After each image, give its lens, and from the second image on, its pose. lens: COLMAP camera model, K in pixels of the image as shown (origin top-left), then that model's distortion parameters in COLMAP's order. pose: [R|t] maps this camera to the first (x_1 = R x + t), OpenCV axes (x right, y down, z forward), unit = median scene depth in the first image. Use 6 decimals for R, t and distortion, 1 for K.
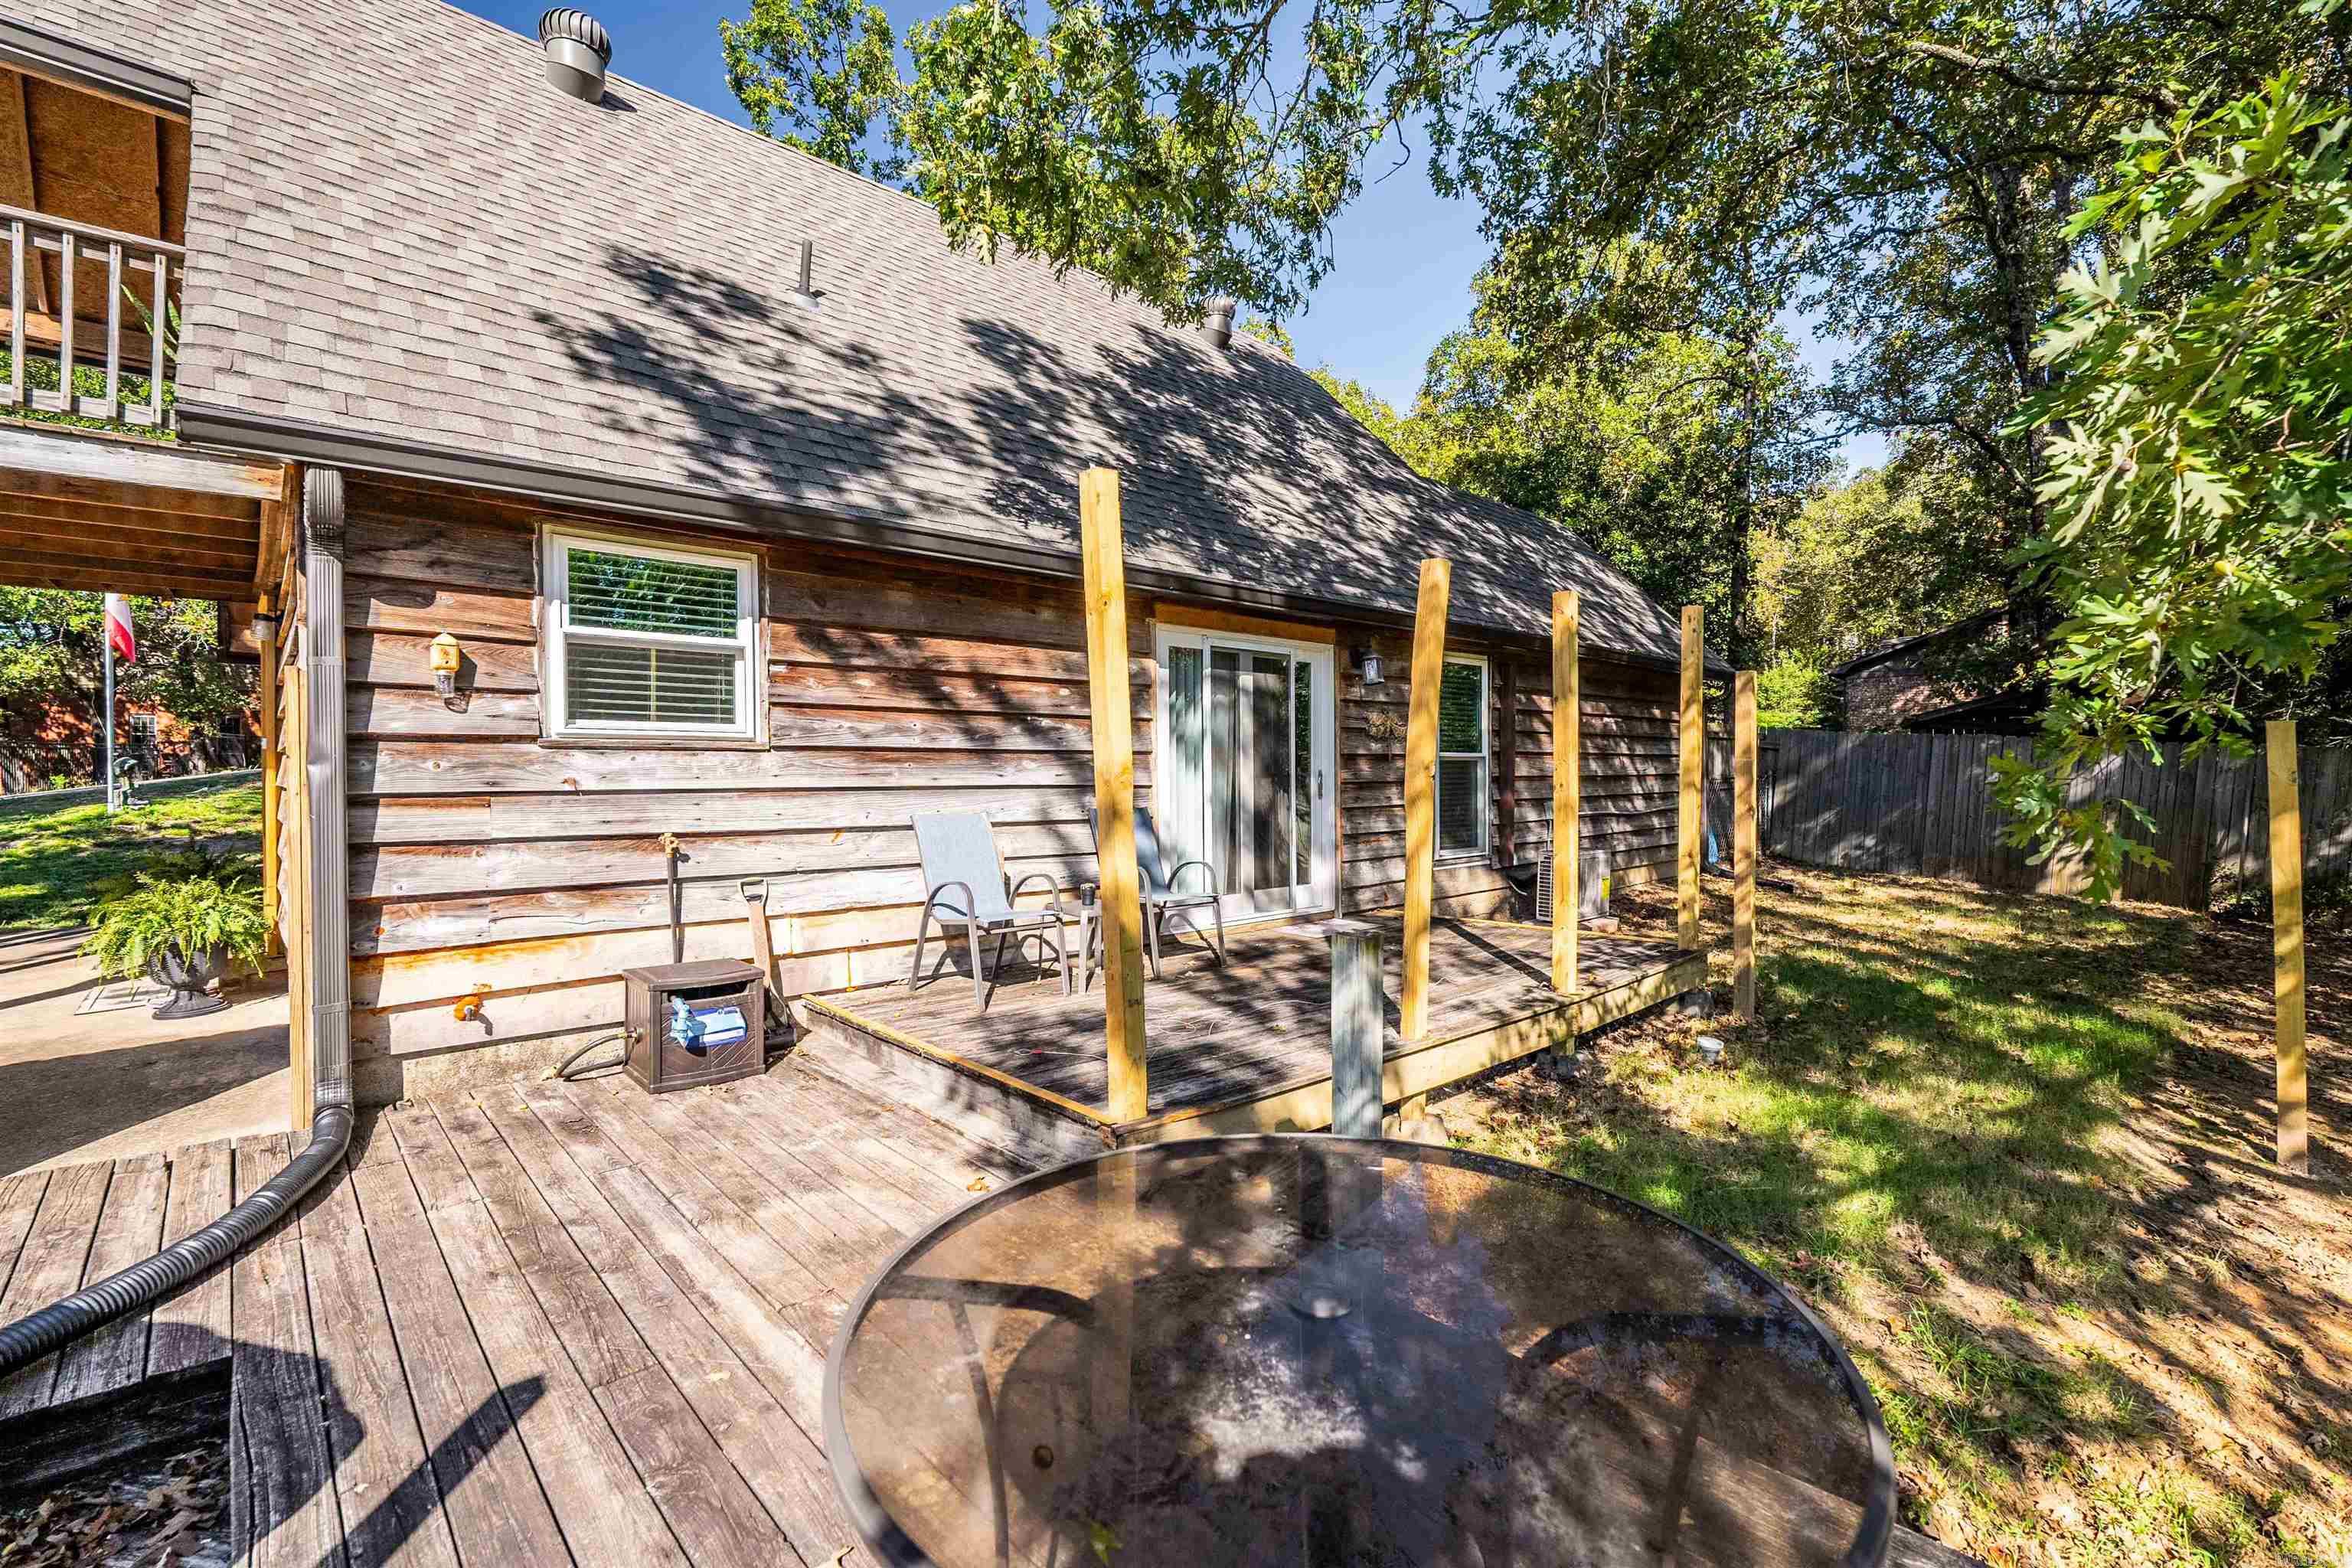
lens RADIAL K [[1030.0, 0, 1180.5], [0, 1030.0, 779.3], [0, 0, 1]] dist [-0.005027, -0.000388]
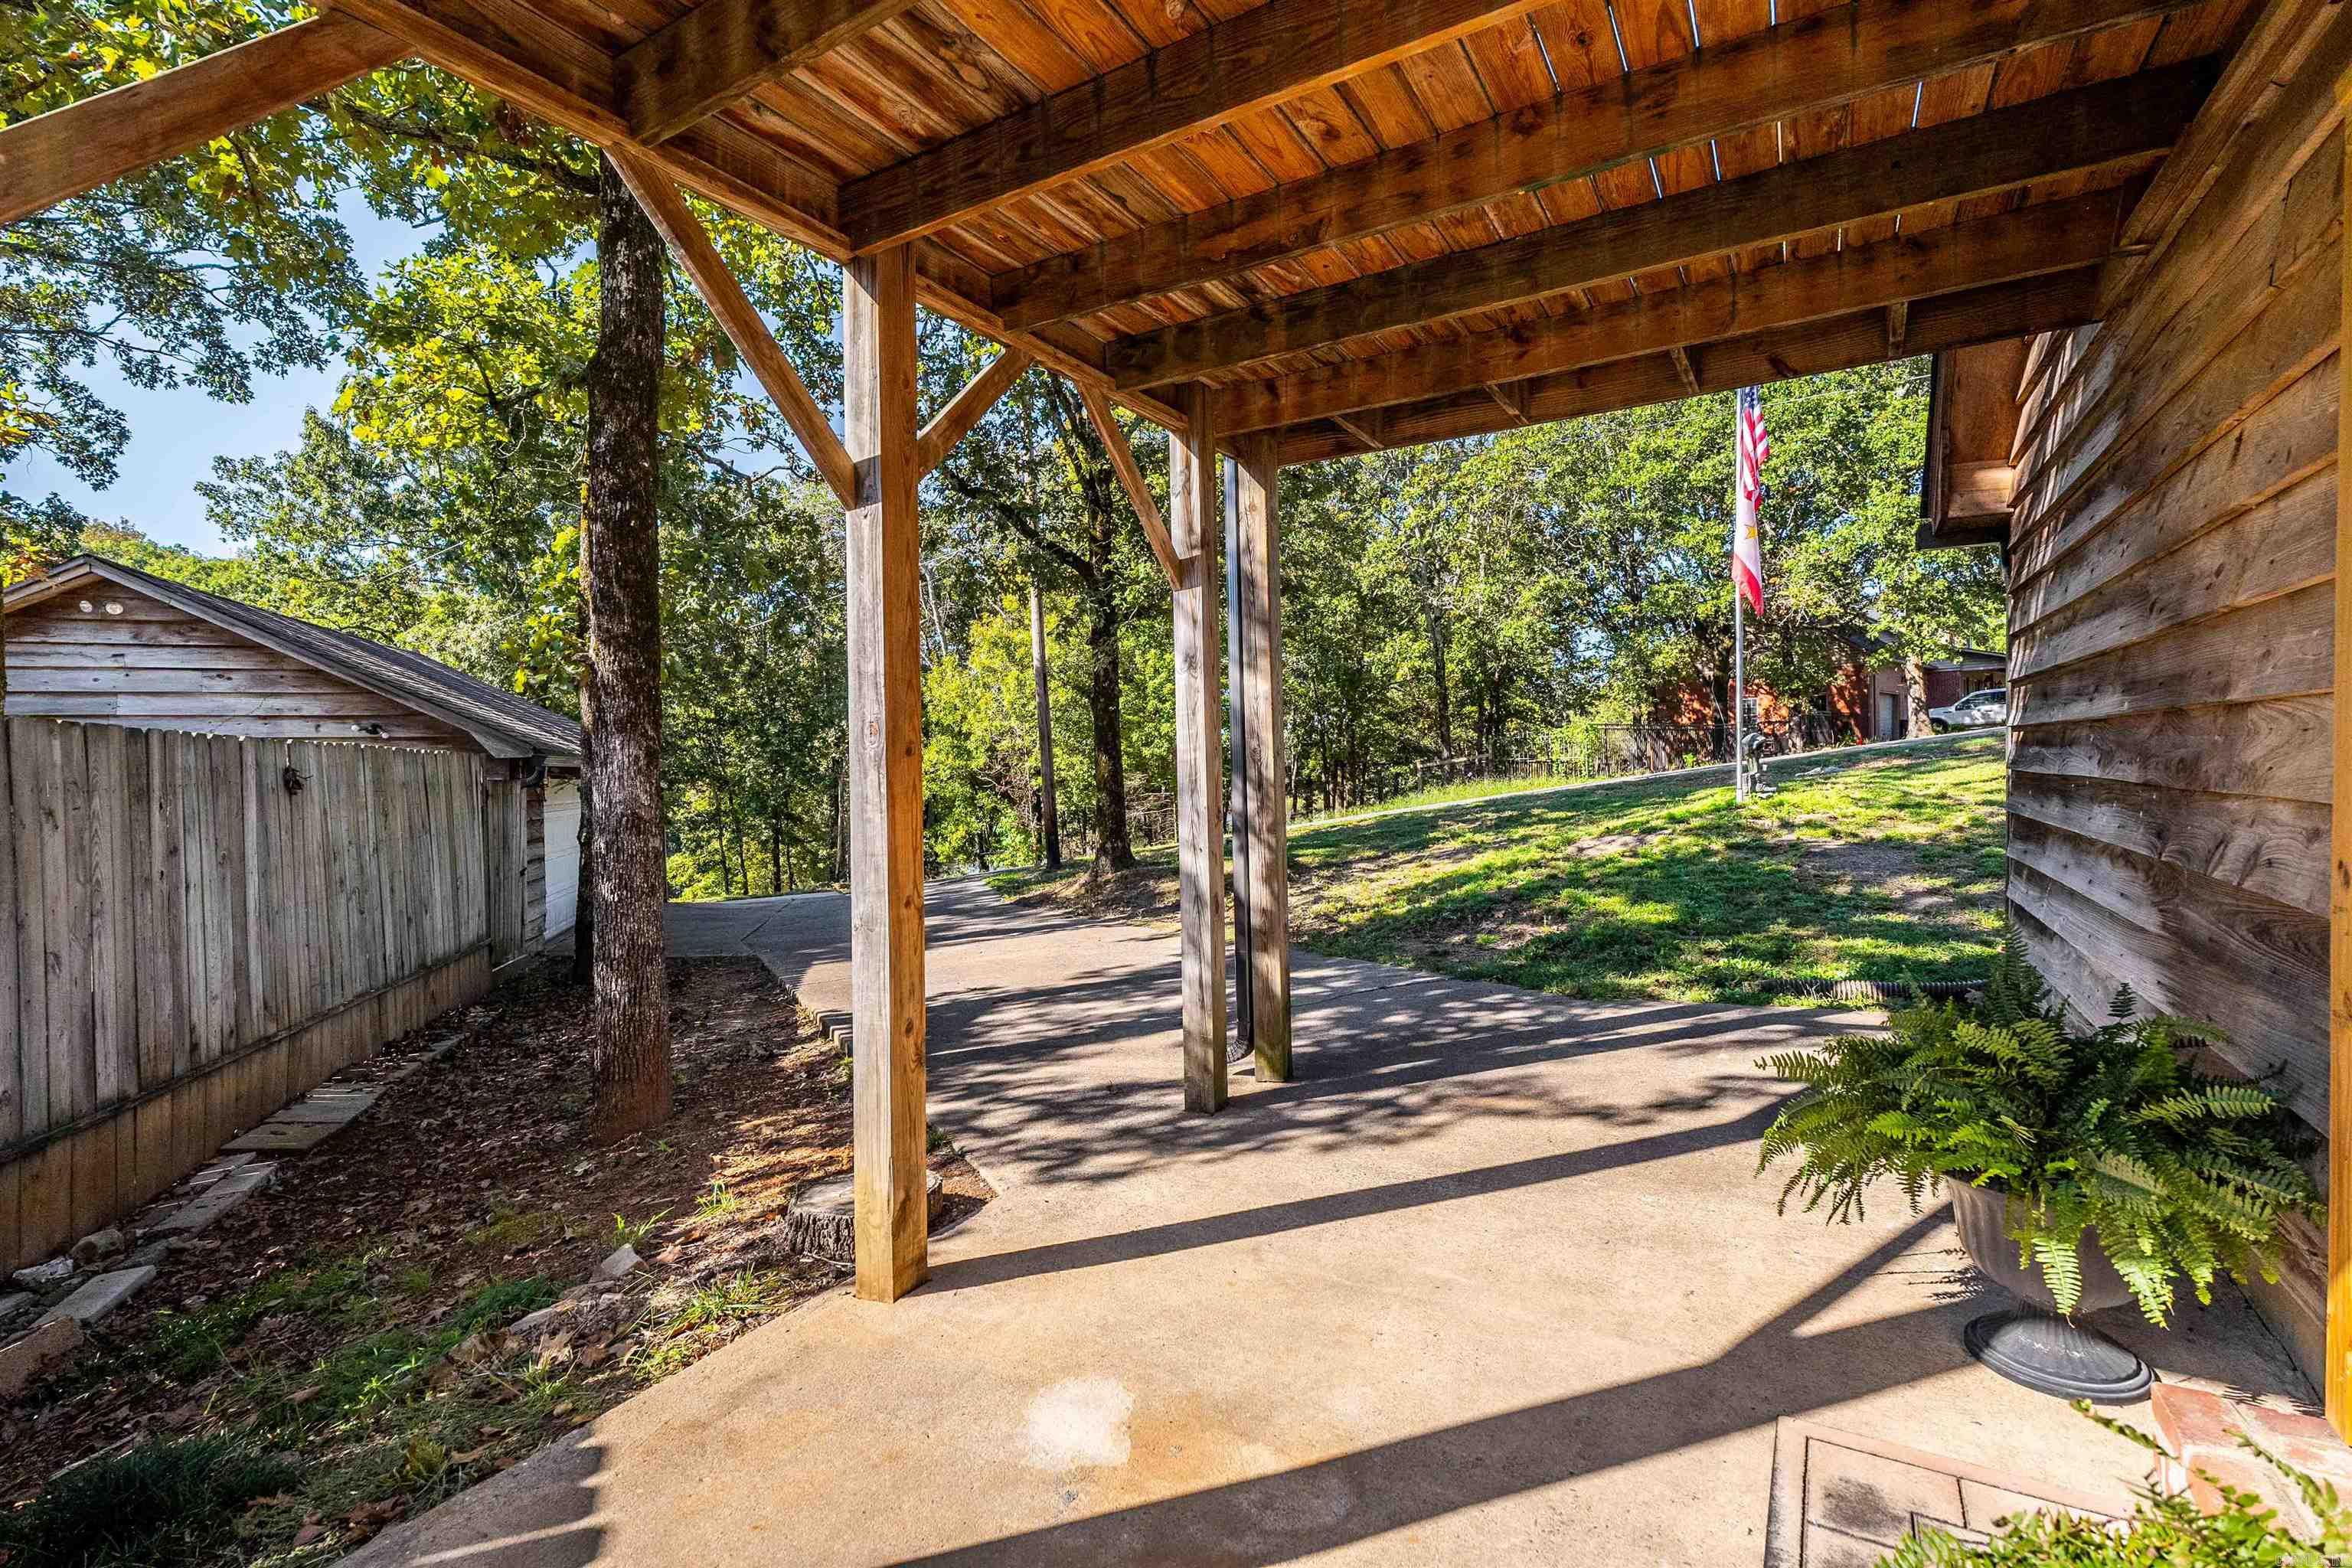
lens RADIAL K [[1030.0, 0, 1179.9], [0, 1030.0, 779.7], [0, 0, 1]] dist [-0.005027, -0.000388]
pose [[0.276797, 0.017506, -0.960769, -0.362252], [0.006057, 0.999782, 0.019962, -0.003753], [0.960909, -0.011345, 0.276631, 0.328405]]
